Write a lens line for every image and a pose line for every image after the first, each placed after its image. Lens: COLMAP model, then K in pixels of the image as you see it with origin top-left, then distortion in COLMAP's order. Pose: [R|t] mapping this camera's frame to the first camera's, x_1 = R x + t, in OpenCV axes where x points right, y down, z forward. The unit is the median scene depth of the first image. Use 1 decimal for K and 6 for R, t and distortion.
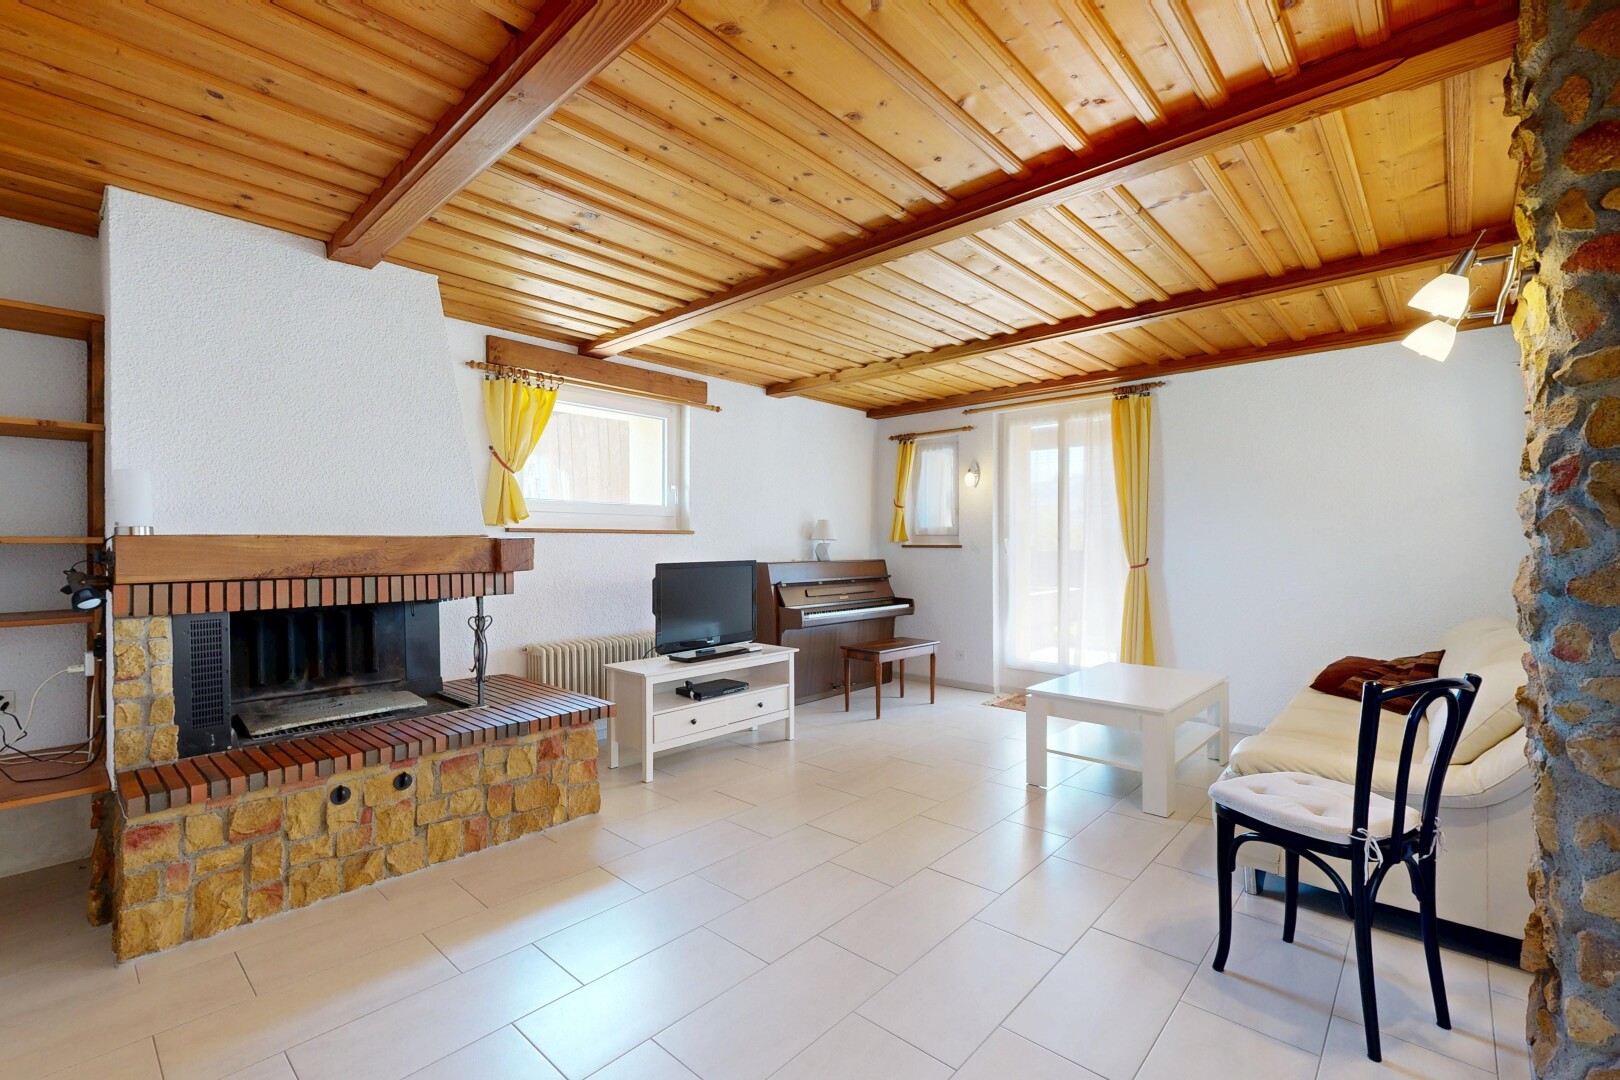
lens RADIAL K [[700.3, 0, 812.3], [0, 700.3, 542.4], [0, 0, 1]] dist [-0.001744, -0.000010]
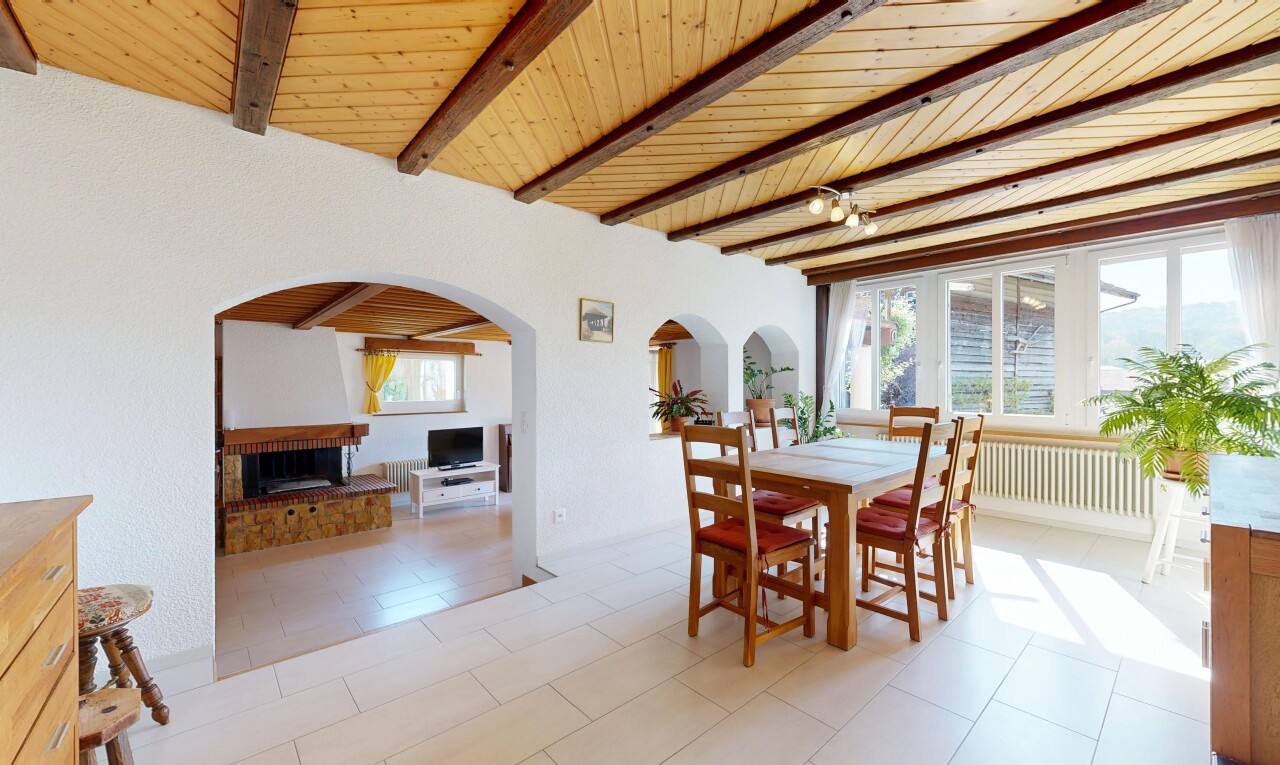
lens RADIAL K [[495.0, 0, 638.1], [0, 495.0, 383.6], [0, 0, 1]] dist [0.002166, 0.000022]
pose [[0.994155, 0.000759, -0.107961, 0.878136], [-0.000582, 0.999998, 0.001667, -0.172958], [0.107962, -0.001594, 0.994154, -0.819430]]
